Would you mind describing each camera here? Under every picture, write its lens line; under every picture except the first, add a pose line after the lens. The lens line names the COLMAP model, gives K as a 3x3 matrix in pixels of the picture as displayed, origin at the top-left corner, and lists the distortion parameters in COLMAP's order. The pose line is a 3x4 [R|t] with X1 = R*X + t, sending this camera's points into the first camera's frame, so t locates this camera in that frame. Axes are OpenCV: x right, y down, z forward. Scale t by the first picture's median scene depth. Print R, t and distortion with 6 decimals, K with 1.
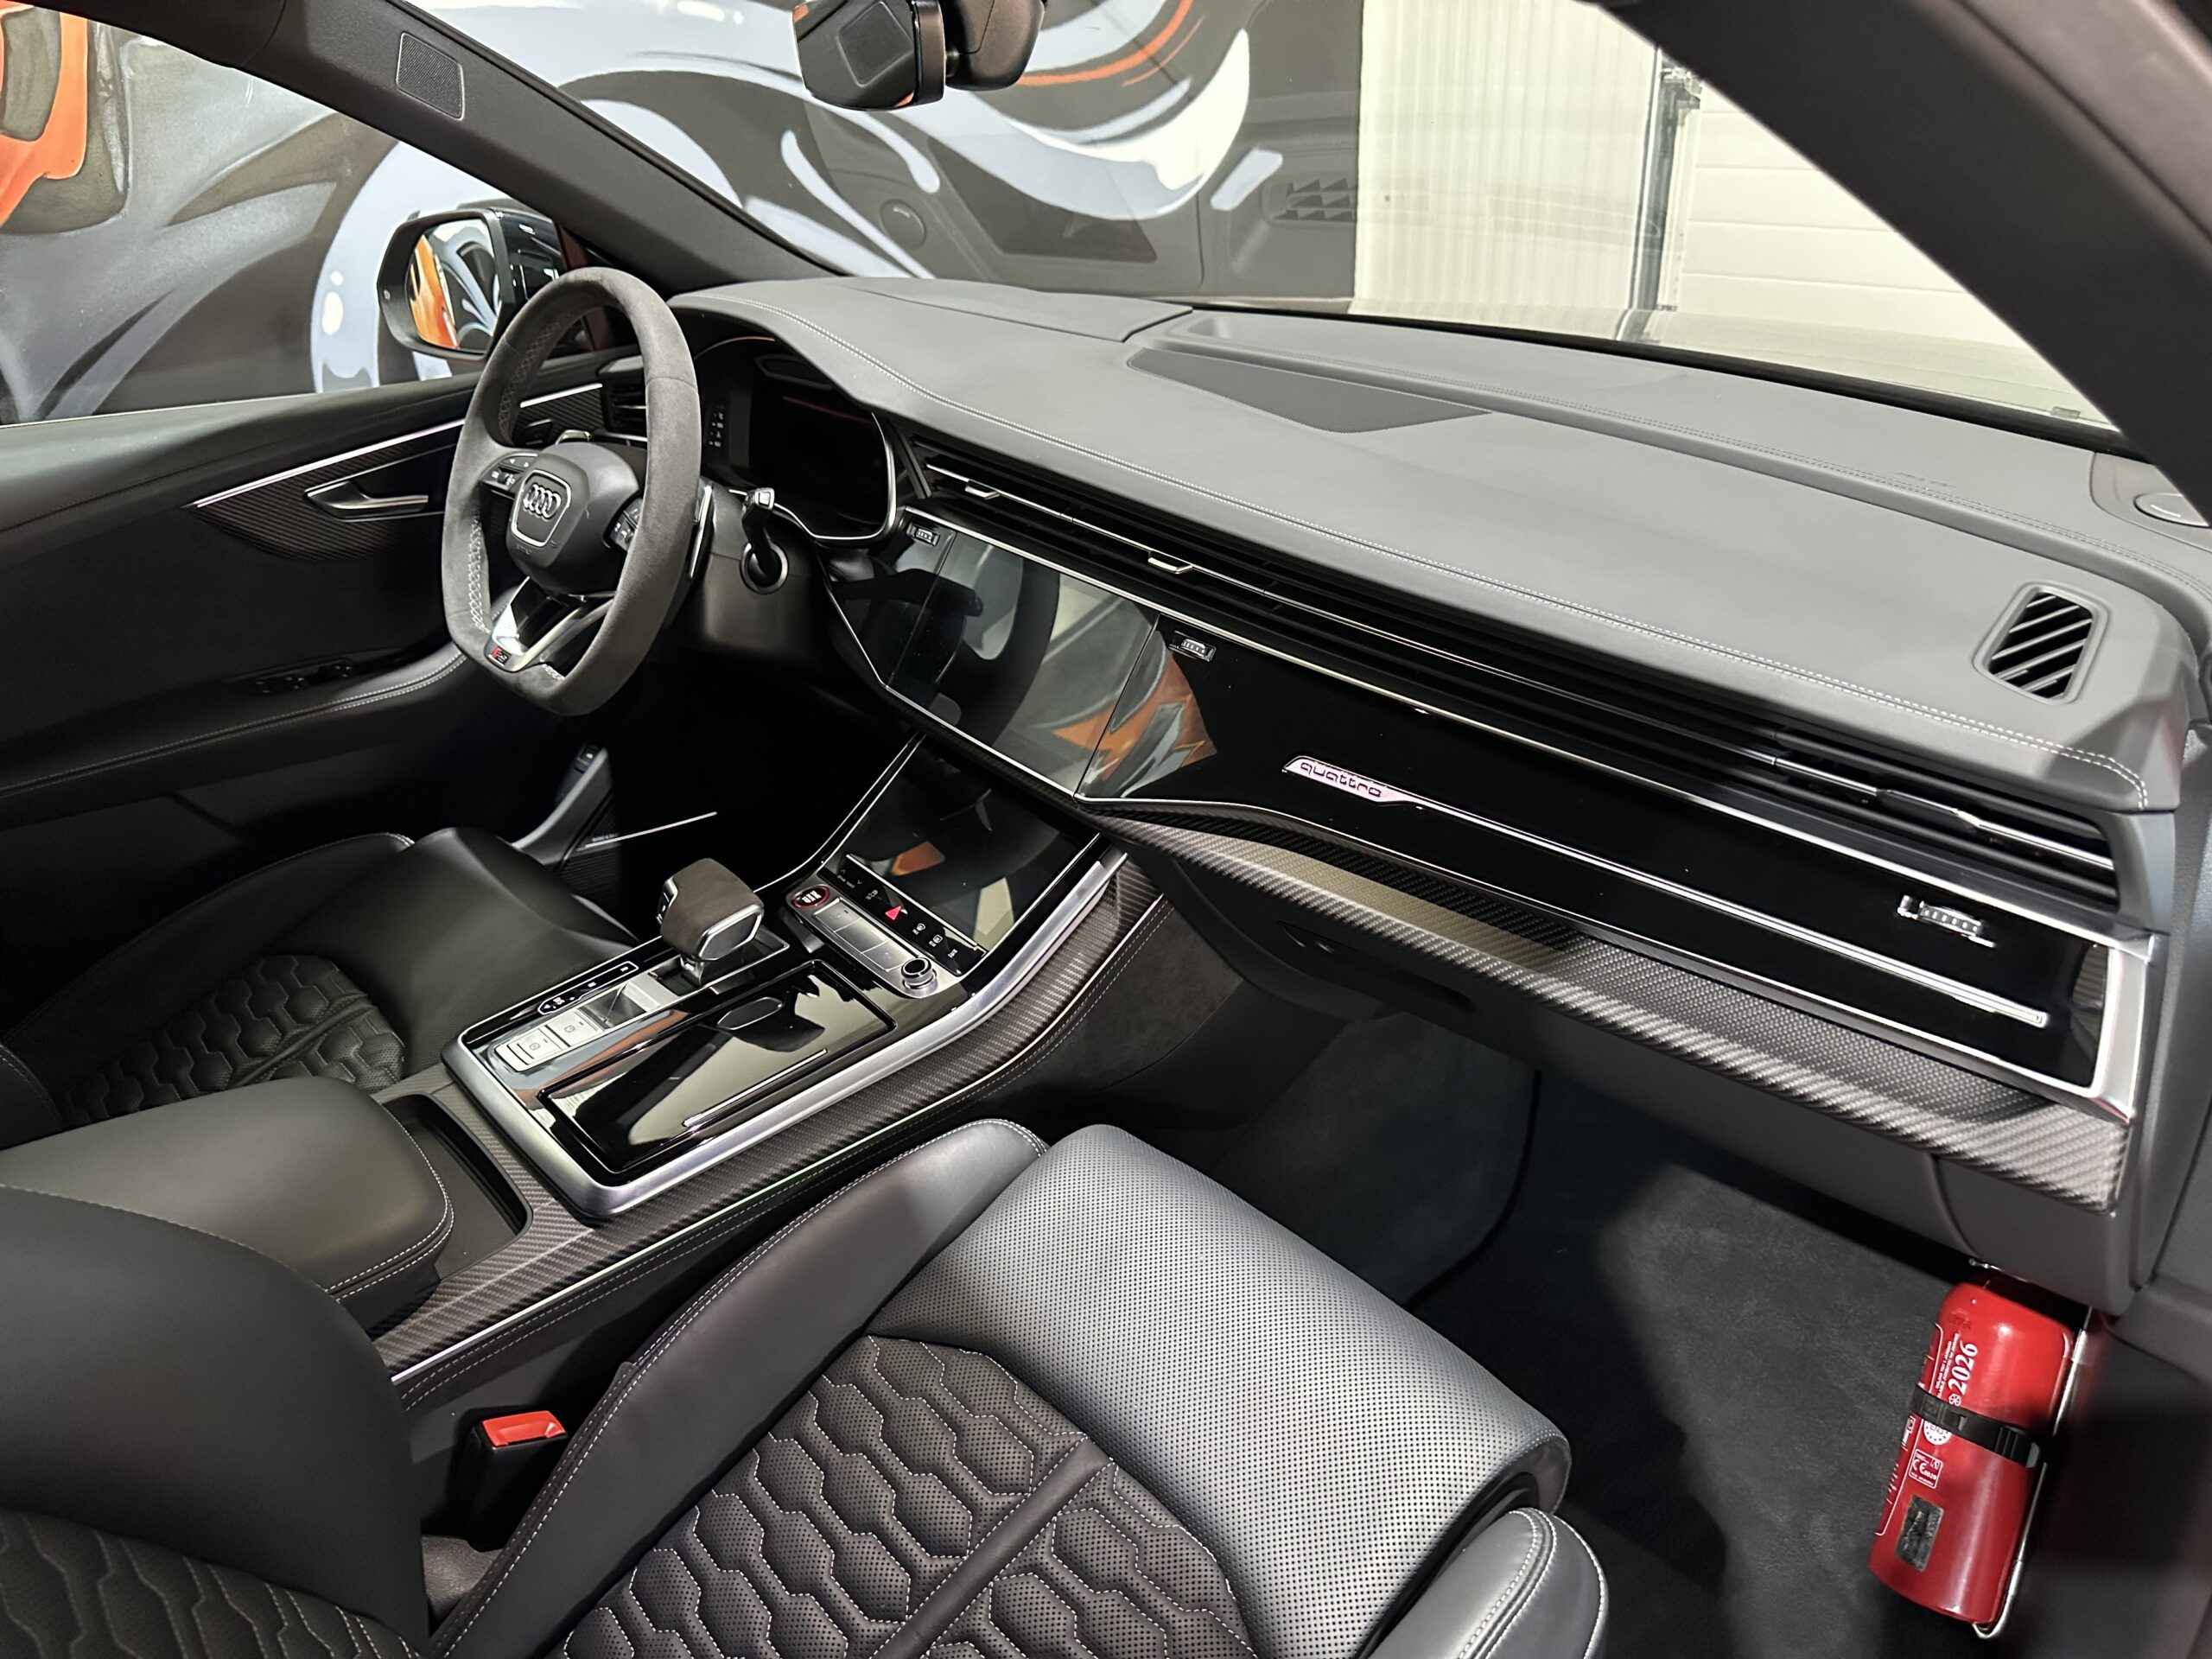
lens RADIAL K [[1559.0, 0, 1106.0], [0, 1559.0, 829.5], [0, 0, 1]] dist [0.053108, -0.060005]
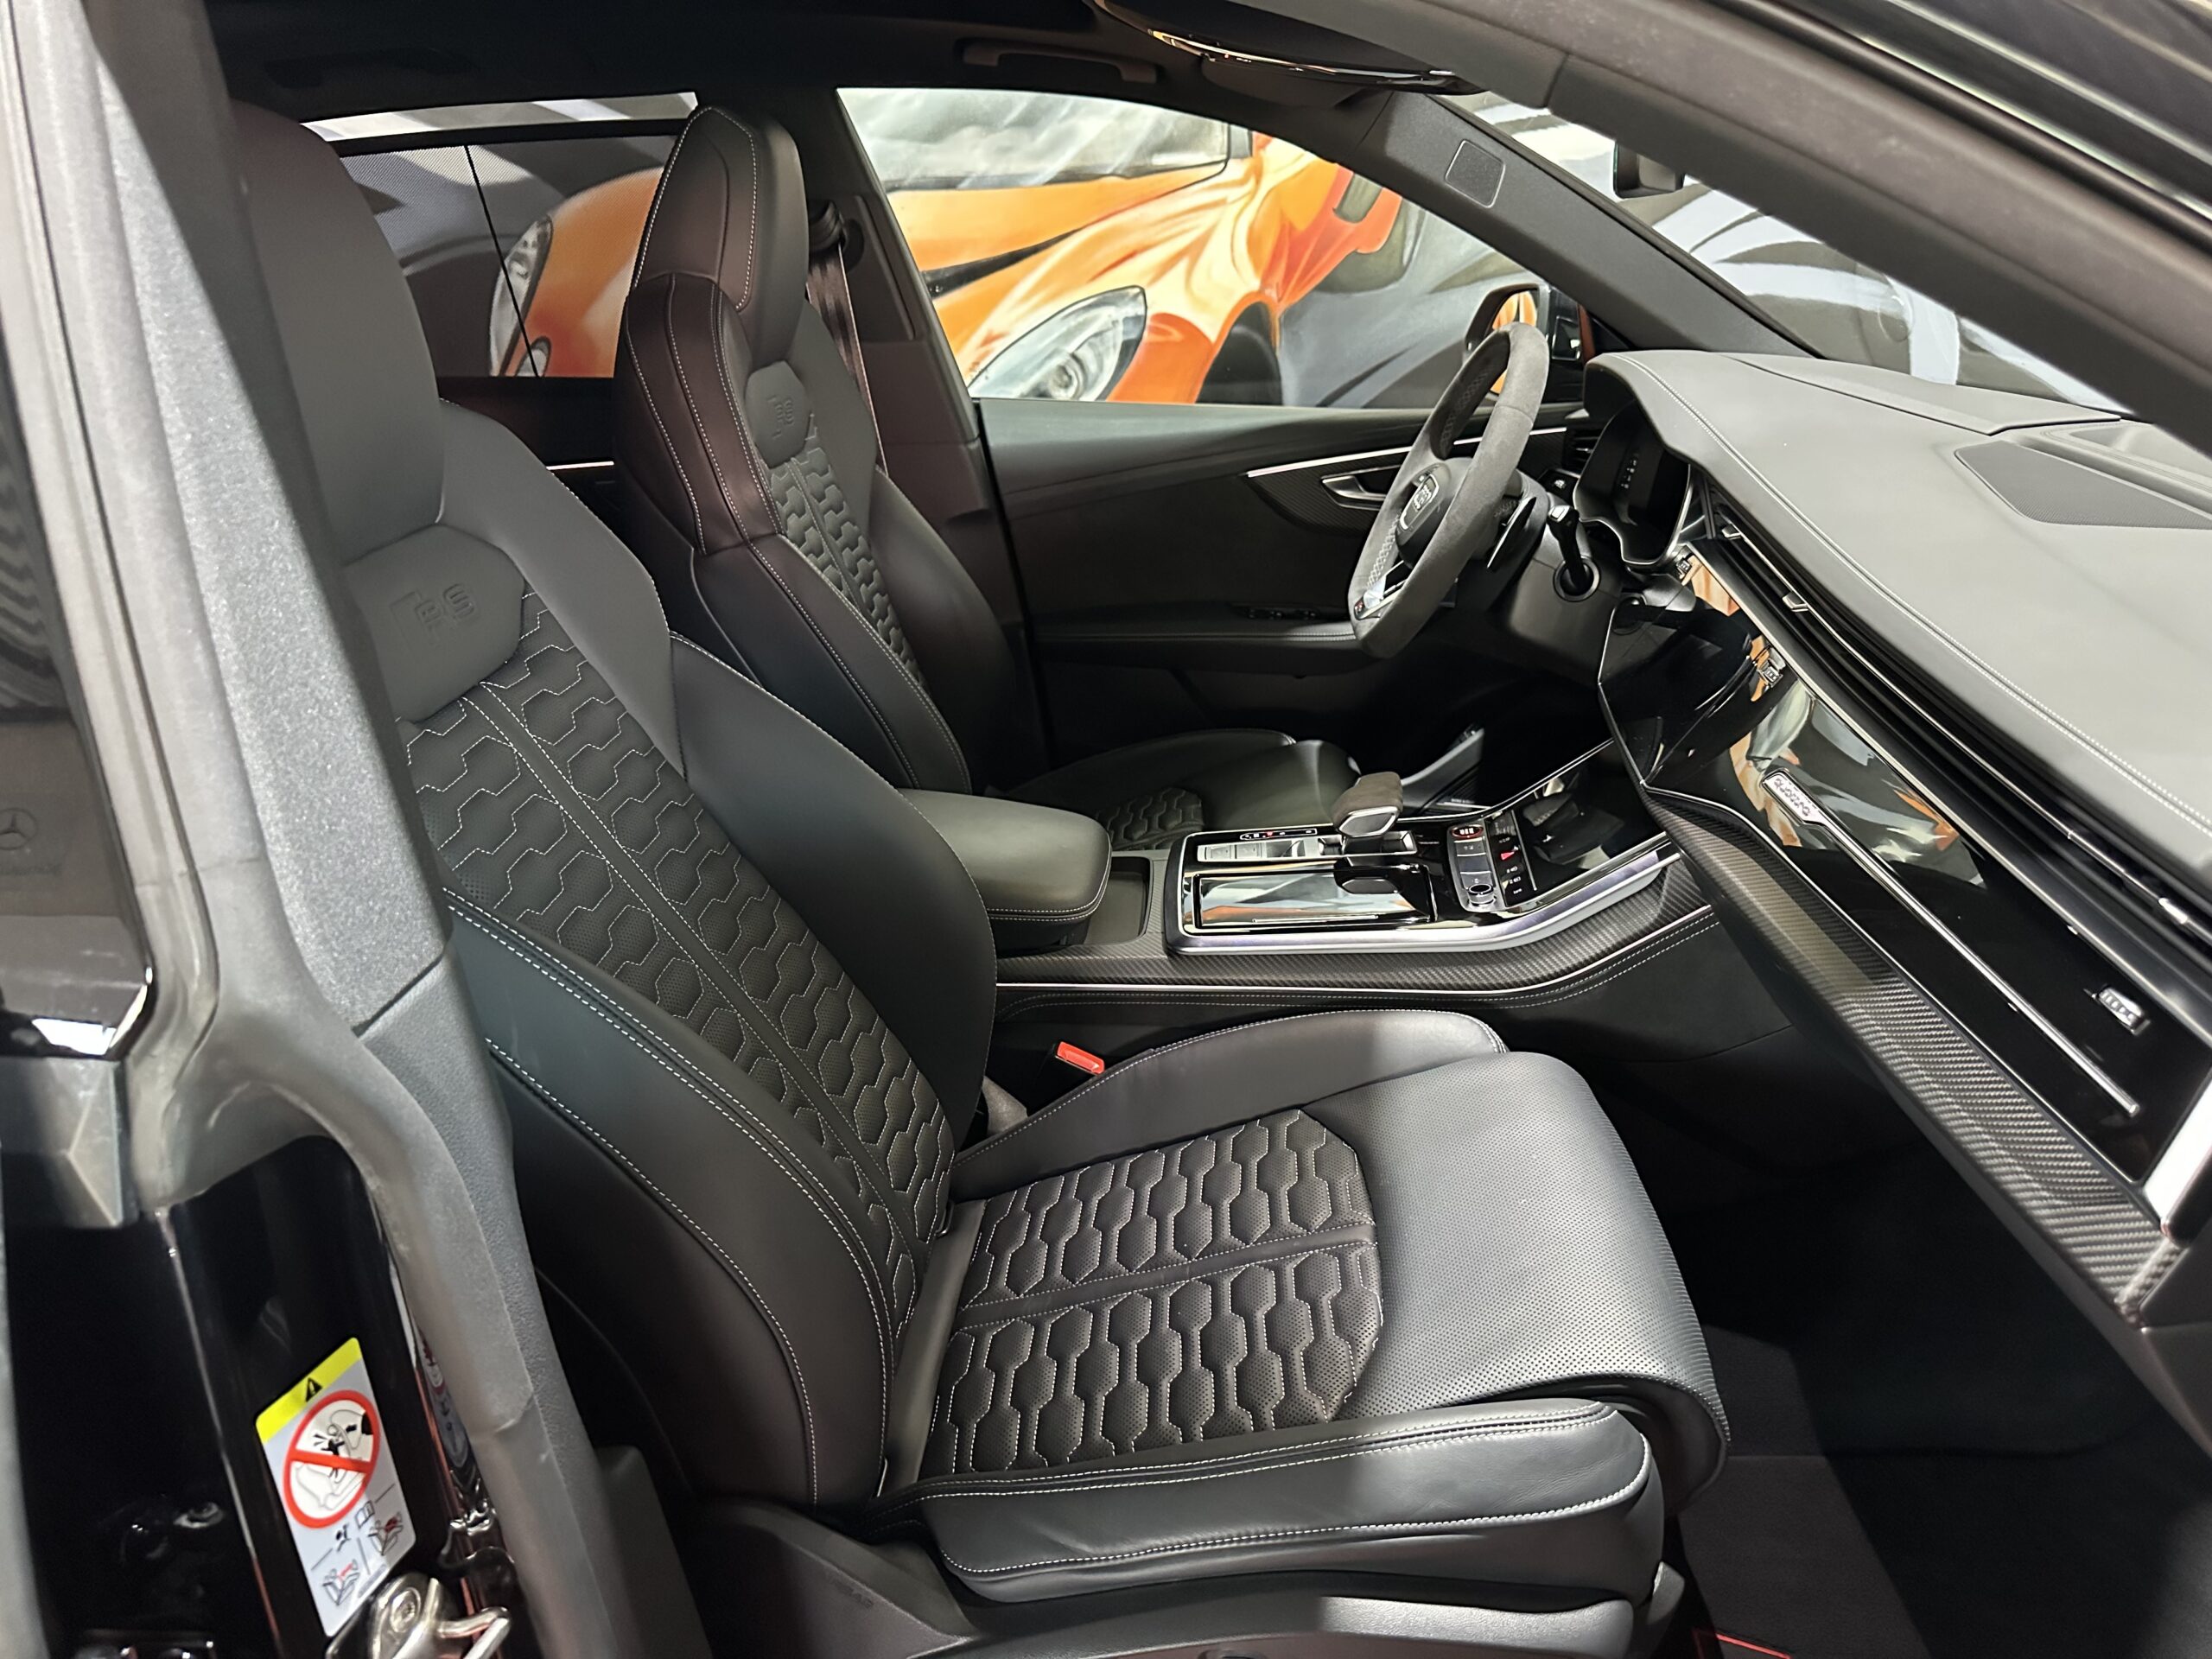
lens RADIAL K [[1567.2, 0, 1121.3], [0, 1567.2, 841.2], [0, 0, 1]] dist [0.146280, -0.272430]
pose [[0.703739, 0.284187, -0.651144, 0.387531], [-0.320400, 0.944970, 0.066145, 0.050969], [0.634109, 0.162078, 0.756066, -0.094608]]
